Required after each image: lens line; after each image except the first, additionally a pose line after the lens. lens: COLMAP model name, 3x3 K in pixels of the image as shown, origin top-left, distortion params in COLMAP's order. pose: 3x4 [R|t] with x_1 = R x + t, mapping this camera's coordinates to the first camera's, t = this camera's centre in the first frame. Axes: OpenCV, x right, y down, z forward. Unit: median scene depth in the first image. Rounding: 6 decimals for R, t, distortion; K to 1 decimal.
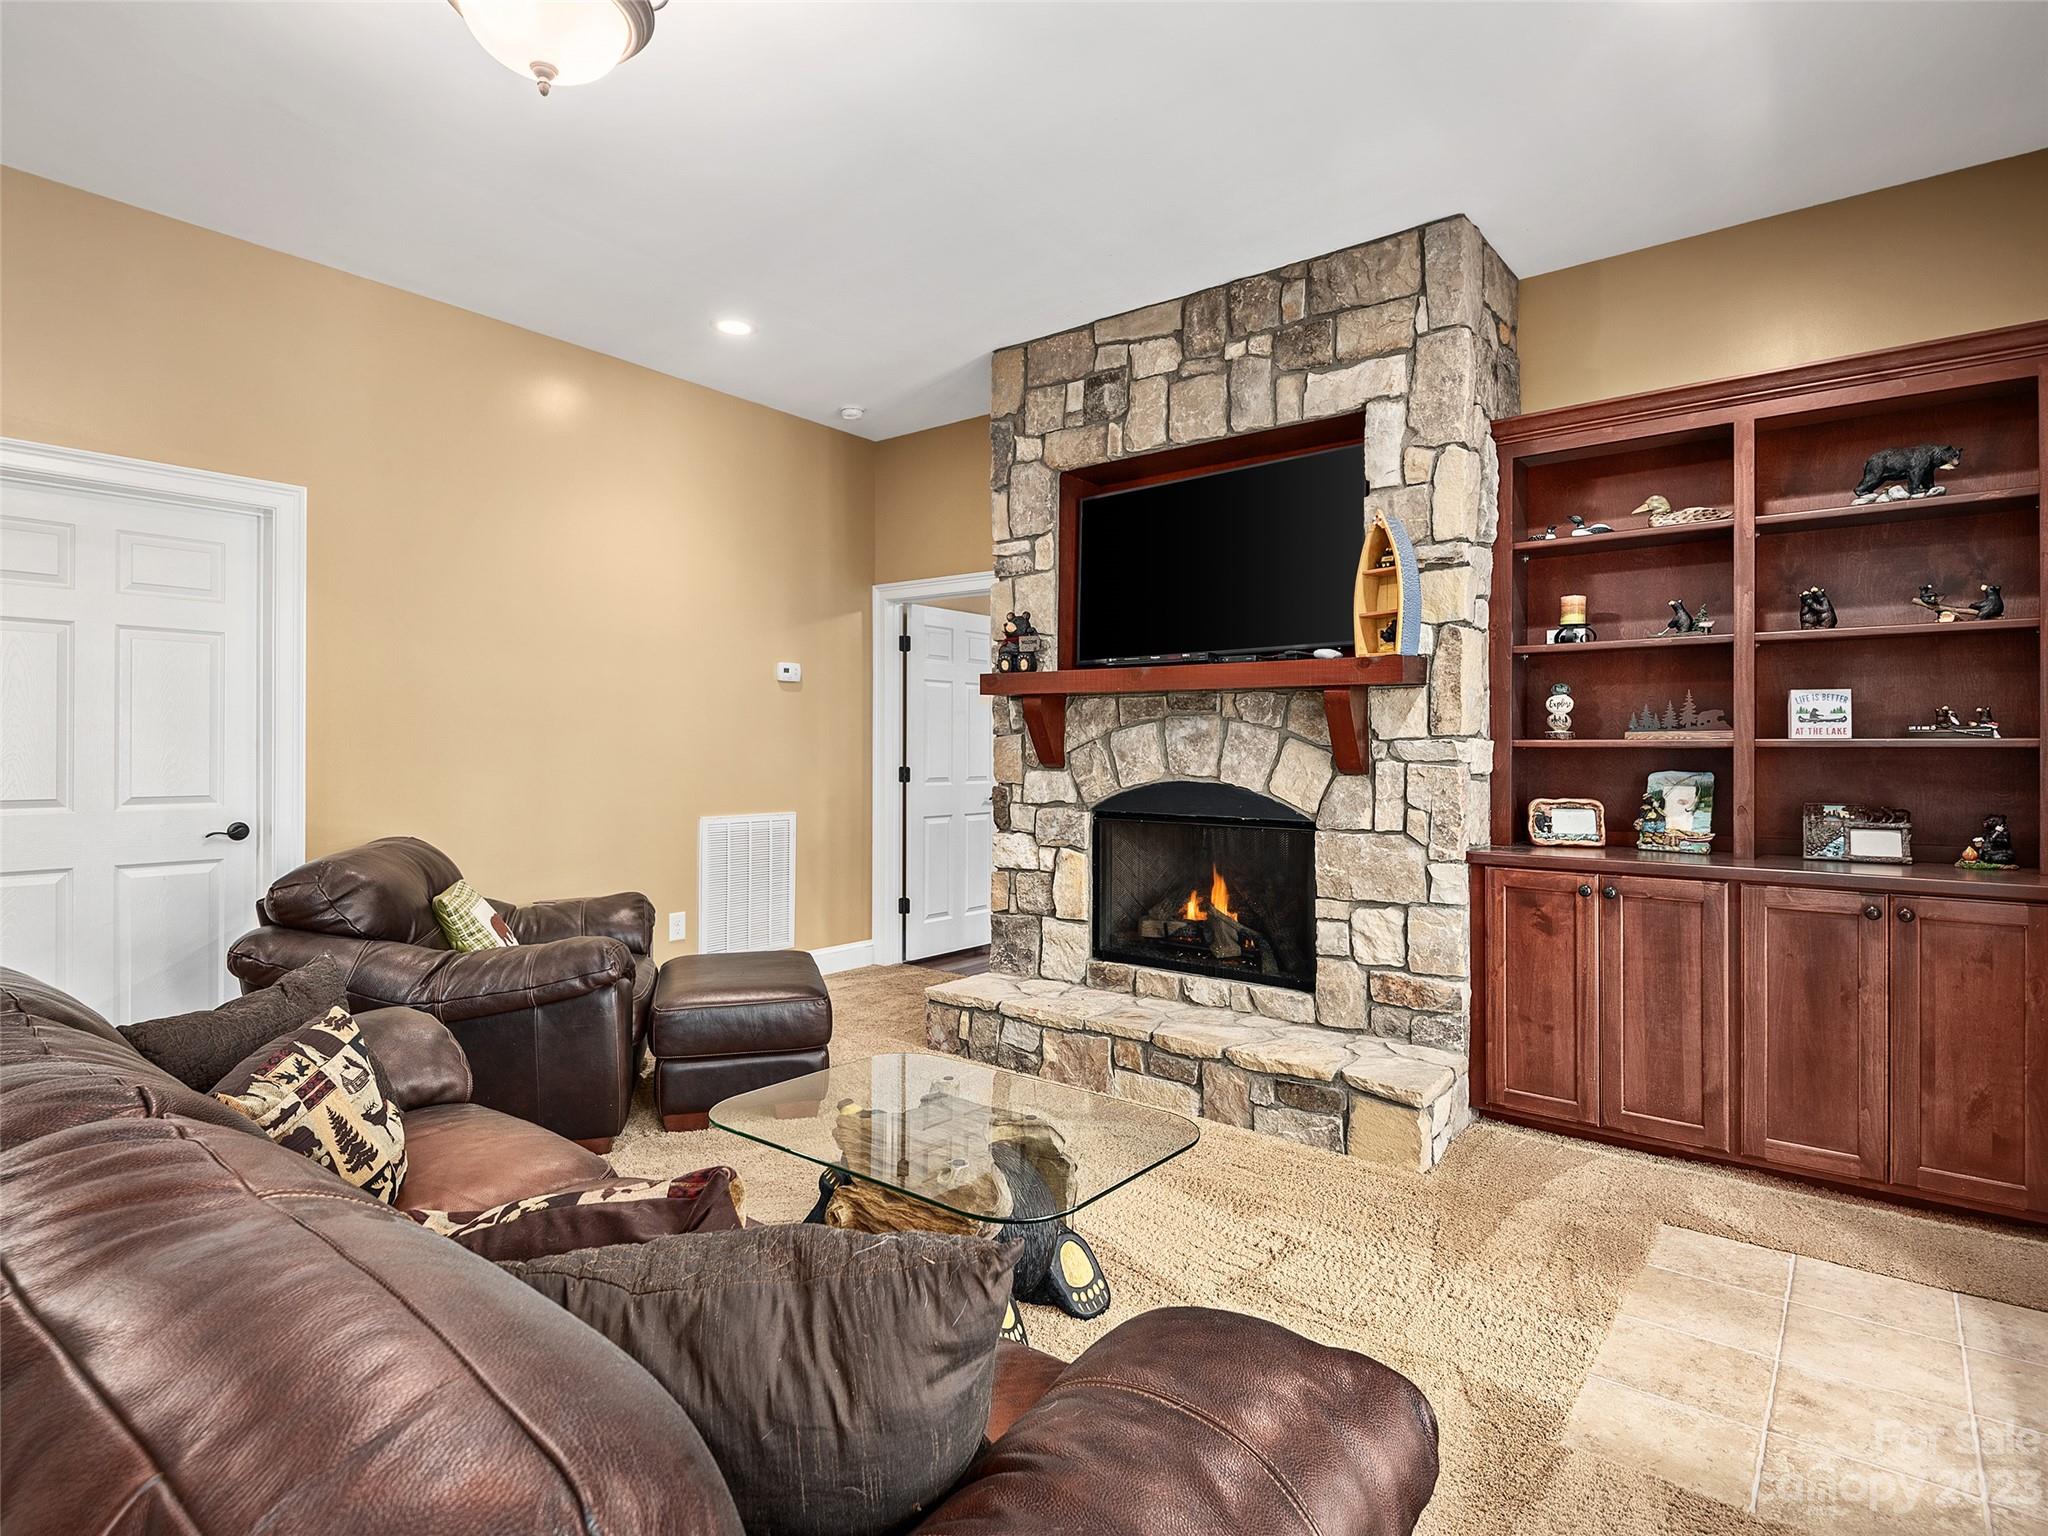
lens RADIAL K [[1080.1, 0, 1024.0], [0, 1080.1, 768.0], [0, 0, 1]] dist [0.021945, -0.001422]
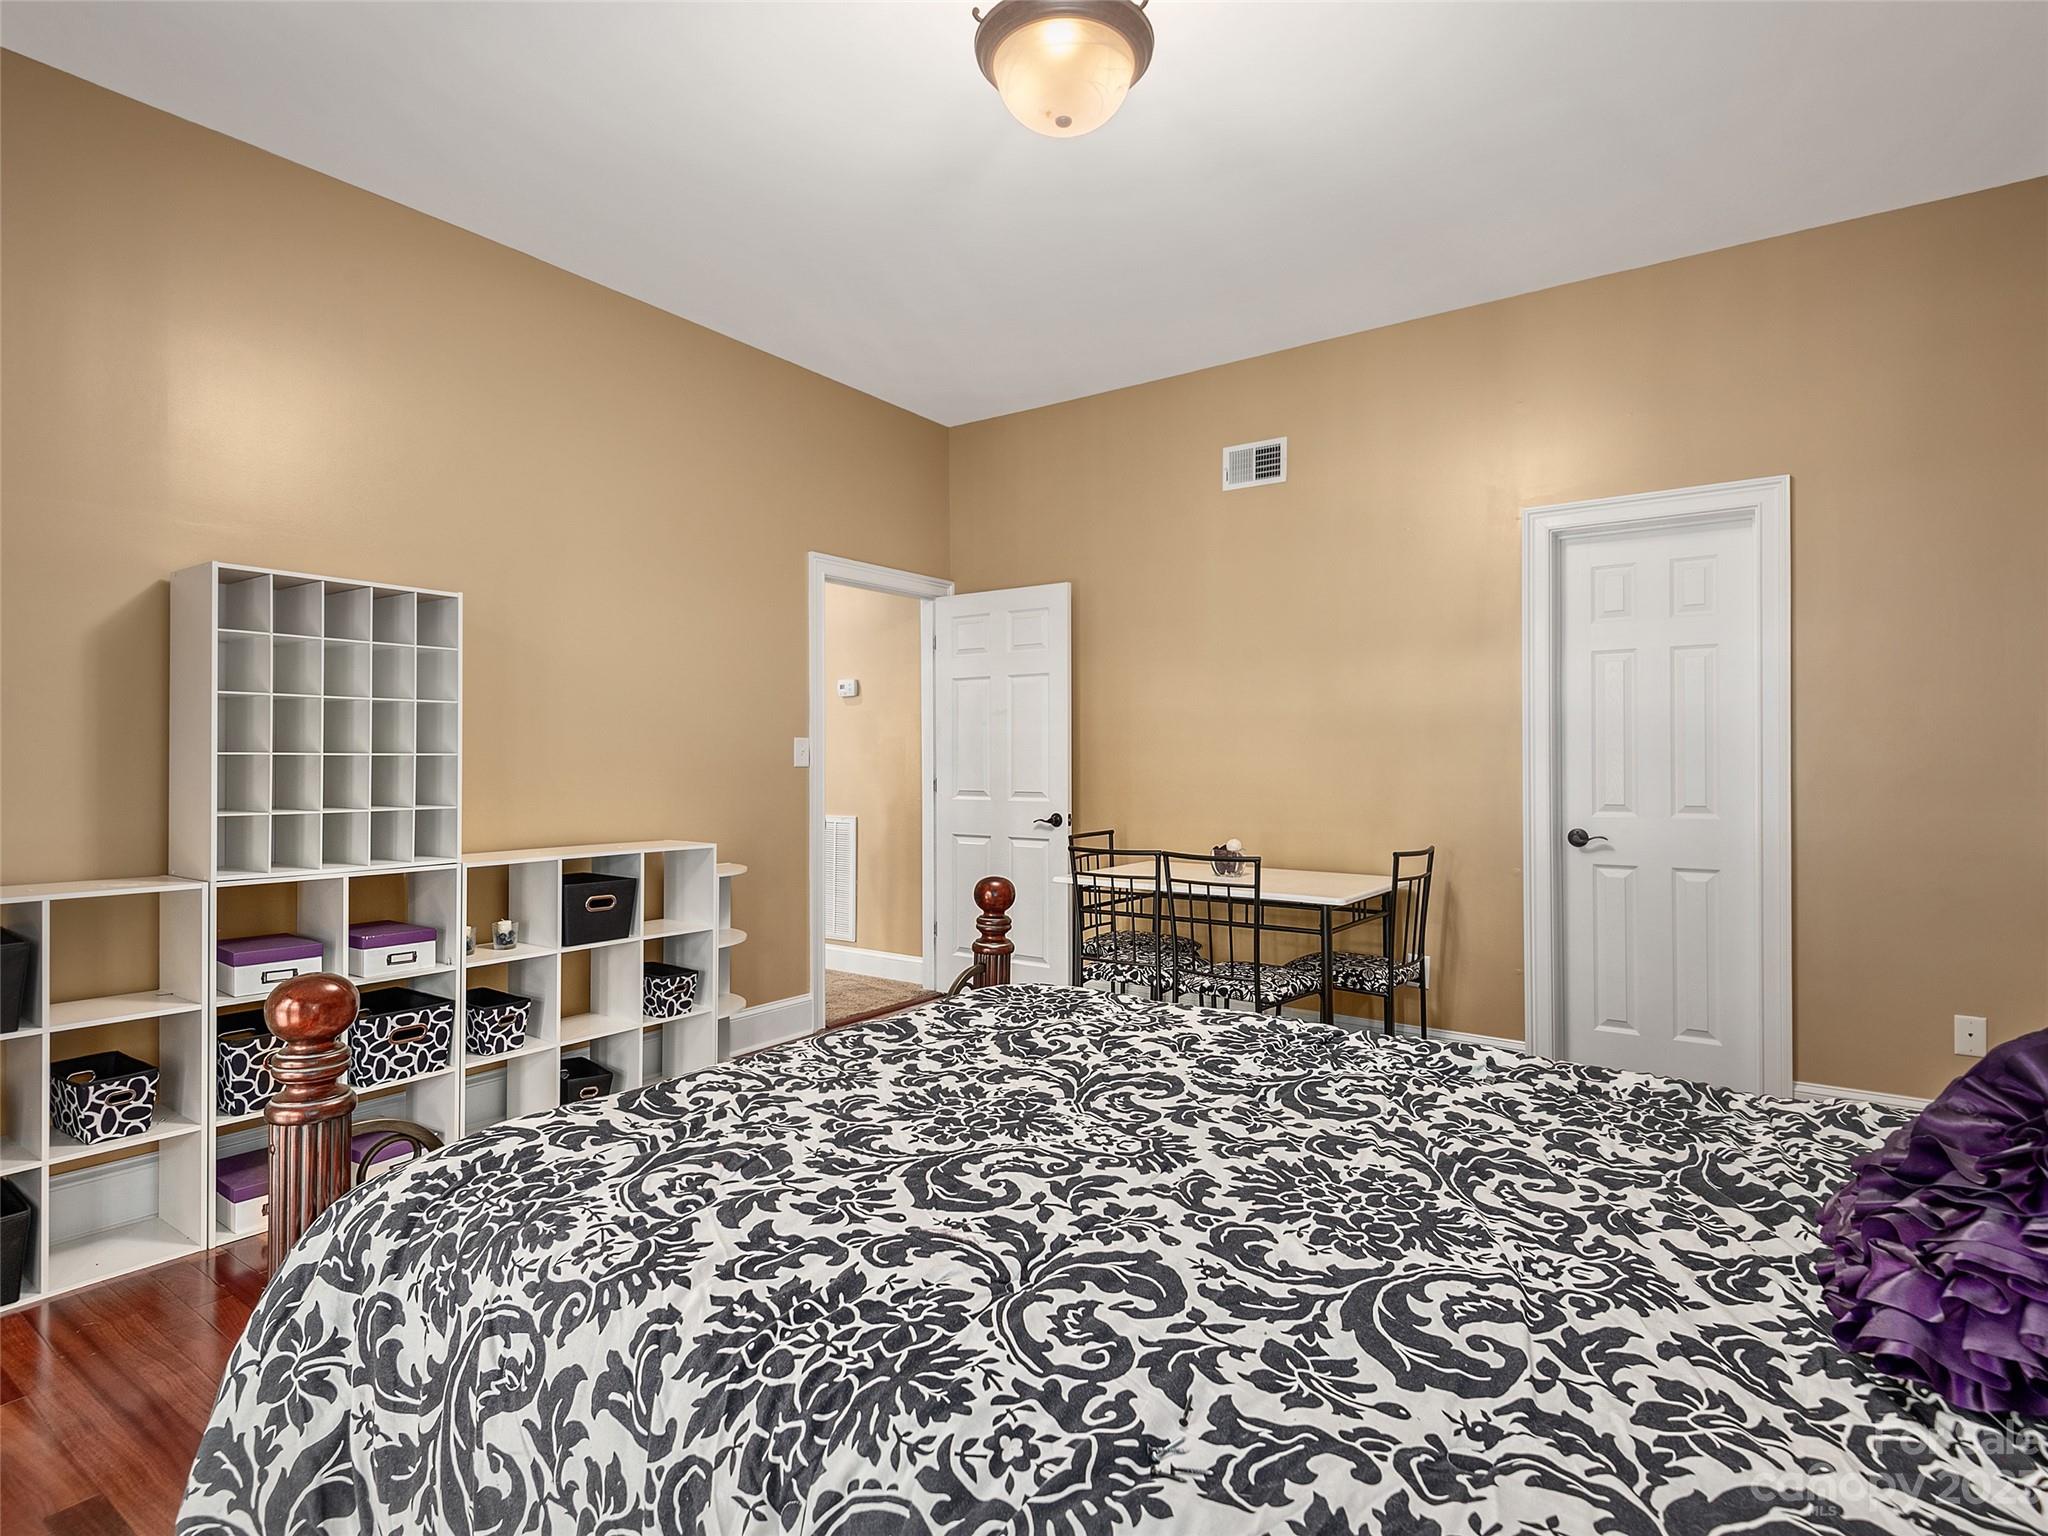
lens RADIAL K [[1080.1, 0, 1024.0], [0, 1080.1, 768.0], [0, 0, 1]] dist [0.021945, -0.001422]
pose [[0.048816, 0.001158, -0.998807, 2.253281], [-0.012222, 0.999925, 0.000562, -0.028867], [0.998733, 0.012180, 0.048827, 2.905493]]
